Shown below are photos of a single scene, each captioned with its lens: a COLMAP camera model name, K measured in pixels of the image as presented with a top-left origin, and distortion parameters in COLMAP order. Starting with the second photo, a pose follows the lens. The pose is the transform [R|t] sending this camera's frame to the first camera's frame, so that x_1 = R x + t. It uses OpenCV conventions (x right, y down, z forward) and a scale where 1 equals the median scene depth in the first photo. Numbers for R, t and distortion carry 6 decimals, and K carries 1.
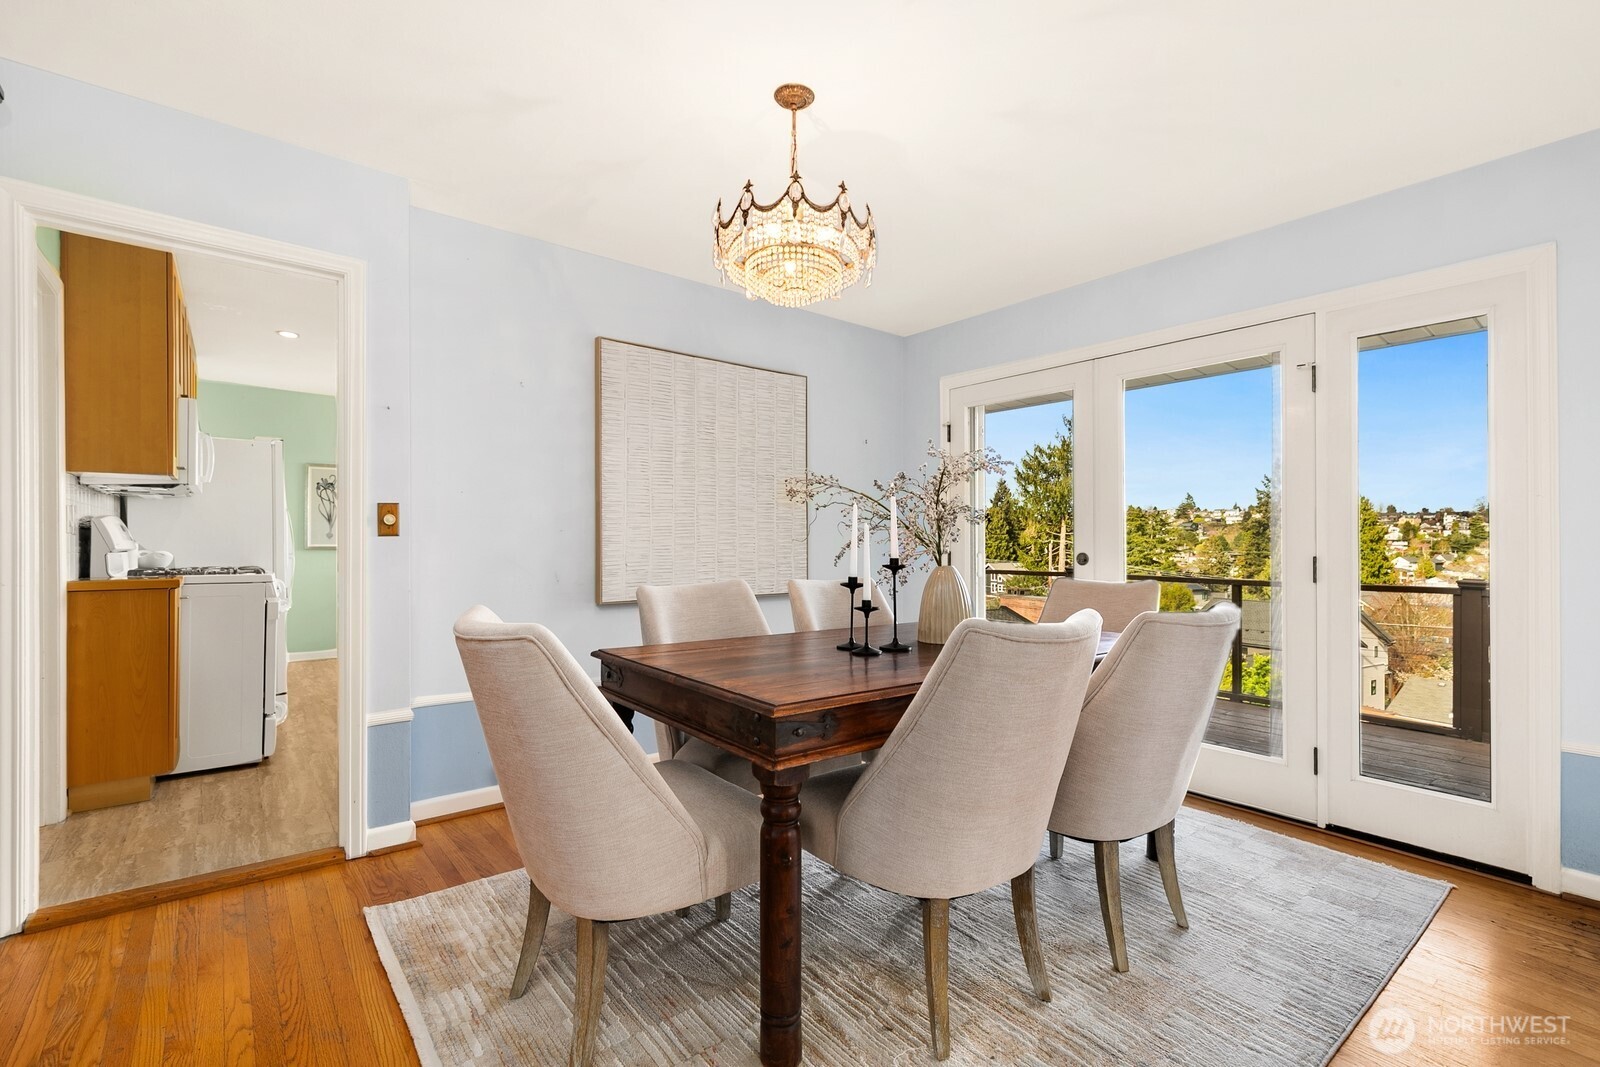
lens RADIAL K [[727.5, 0, 800.0], [0, 727.5, 535.9], [0, 0, 1]] dist [-0.000771, 0.000019]
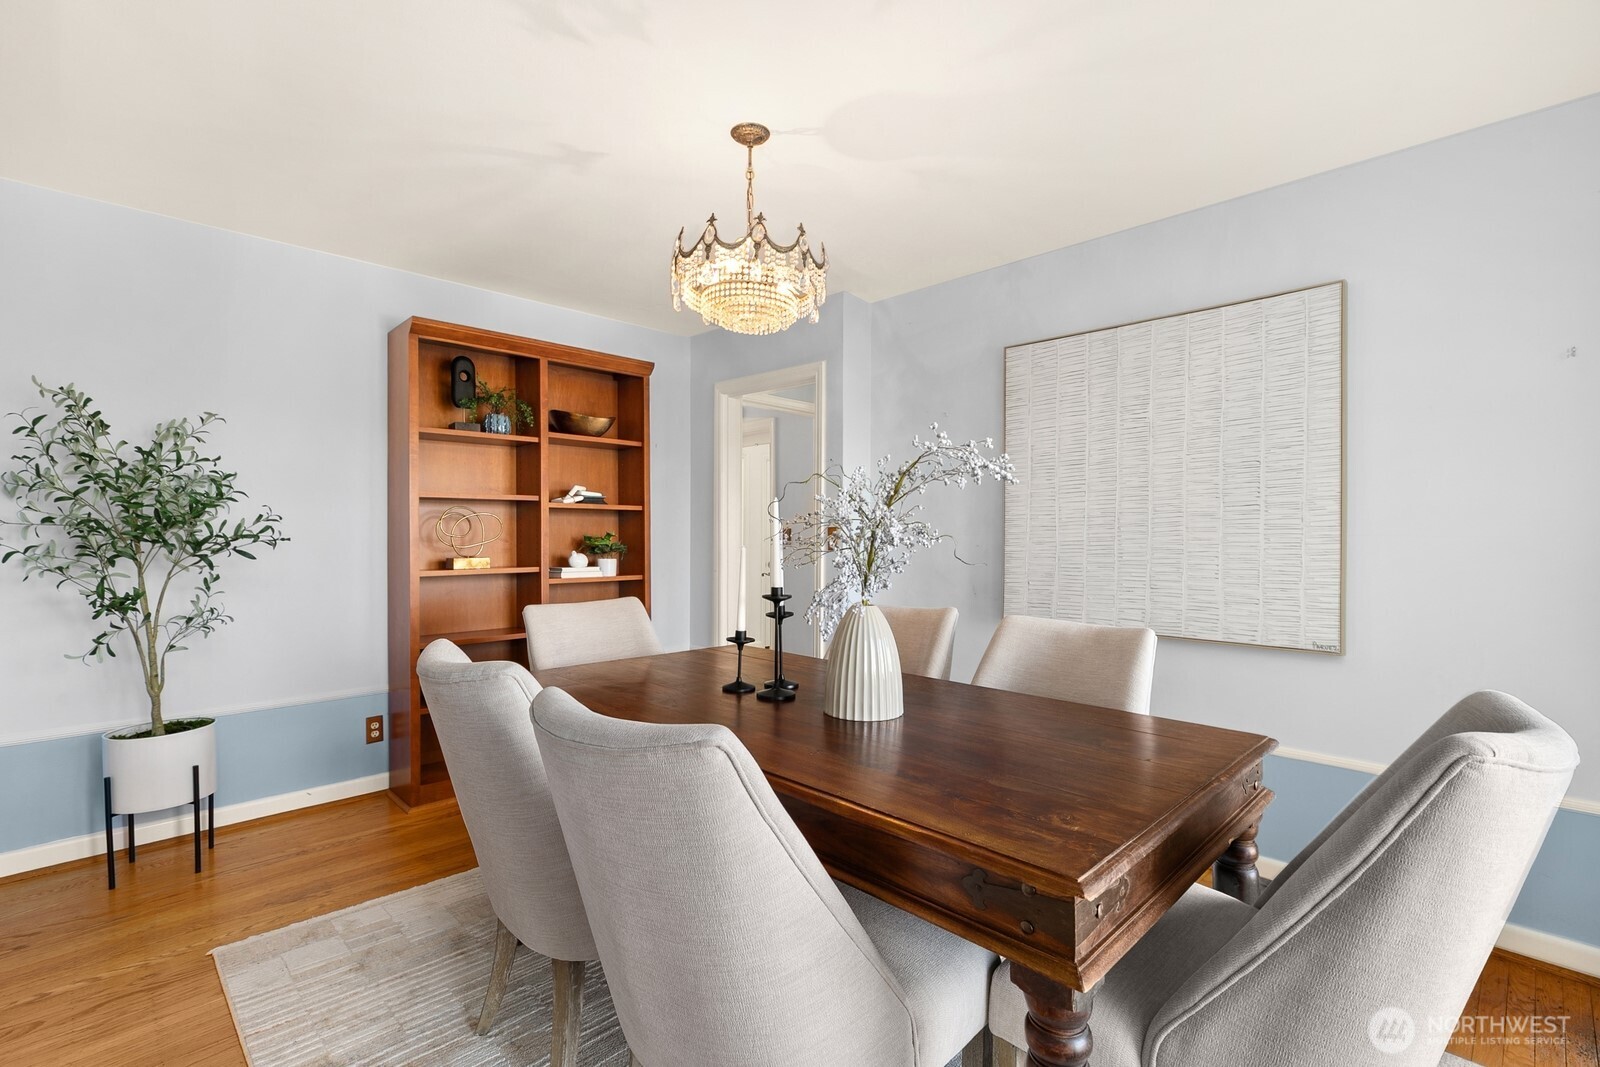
lens RADIAL K [[721.2, 0, 799.0], [0, 721.2, 537.4], [0, 0, 1]] dist [0.009278, -0.000281]
pose [[0.111227, -0.002008, -0.993793, 0.592188], [0.001803, 0.999997, -0.001819, -0.015701], [0.993793, -0.001589, 0.111231, 0.561886]]
